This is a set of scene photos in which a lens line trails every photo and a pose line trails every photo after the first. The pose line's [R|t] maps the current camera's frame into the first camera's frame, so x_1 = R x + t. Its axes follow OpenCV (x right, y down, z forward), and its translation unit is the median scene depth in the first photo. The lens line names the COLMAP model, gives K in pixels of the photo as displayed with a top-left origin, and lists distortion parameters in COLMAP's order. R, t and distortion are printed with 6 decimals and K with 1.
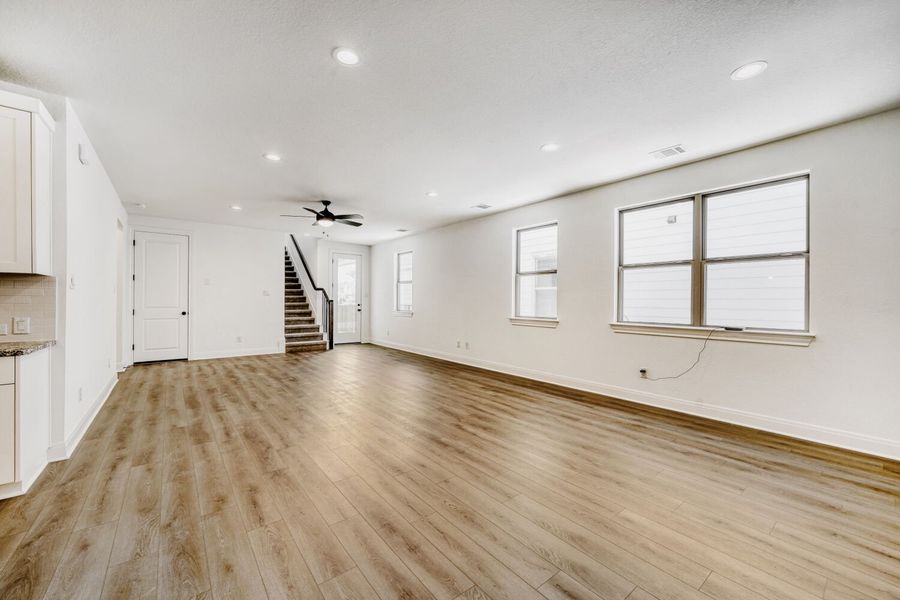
lens RADIAL K [[357.9, 0, 446.5], [0, 357.9, 302.5], [0, 0, 1]] dist [0.002249, 0.000882]
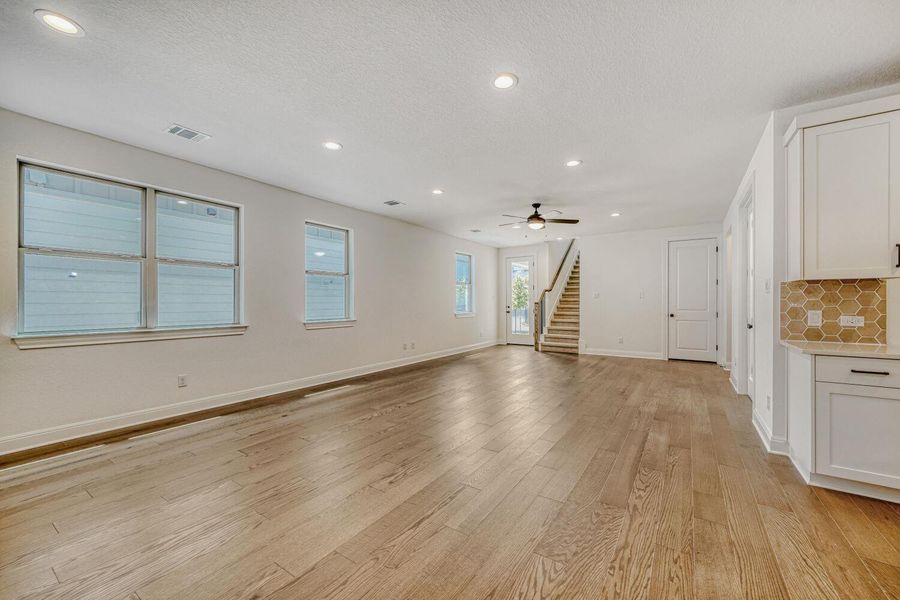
lens RADIAL K [[357.9, 0, 443.8], [0, 357.9, 304.0], [0, 0, 1]] dist [0.002249, 0.000882]
pose [[-0.311757, -0.014255, 0.950055, -0.371127], [0.004172, 0.999857, 0.016372, -0.006782], [-0.950153, 0.009068, -0.311653, 0.477330]]
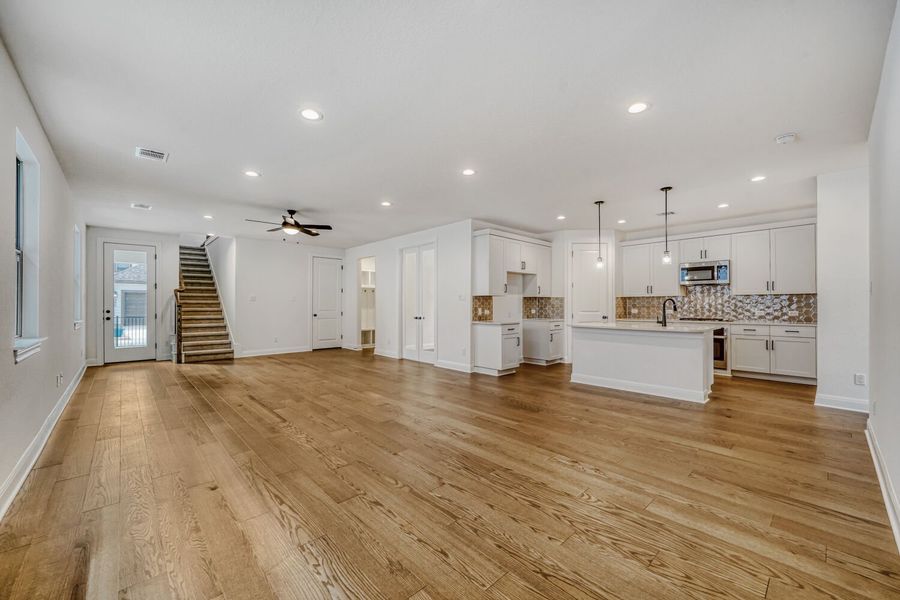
lens RADIAL K [[357.9, 0, 451.9], [0, 357.9, 303.3], [0, 0, 1]] dist [0.002249, 0.000882]
pose [[-0.995128, -0.009725, -0.098108, -0.276524], [-0.009856, 0.999951, 0.000847, -0.006292], [0.098095, 0.001809, -0.995175, 0.575124]]
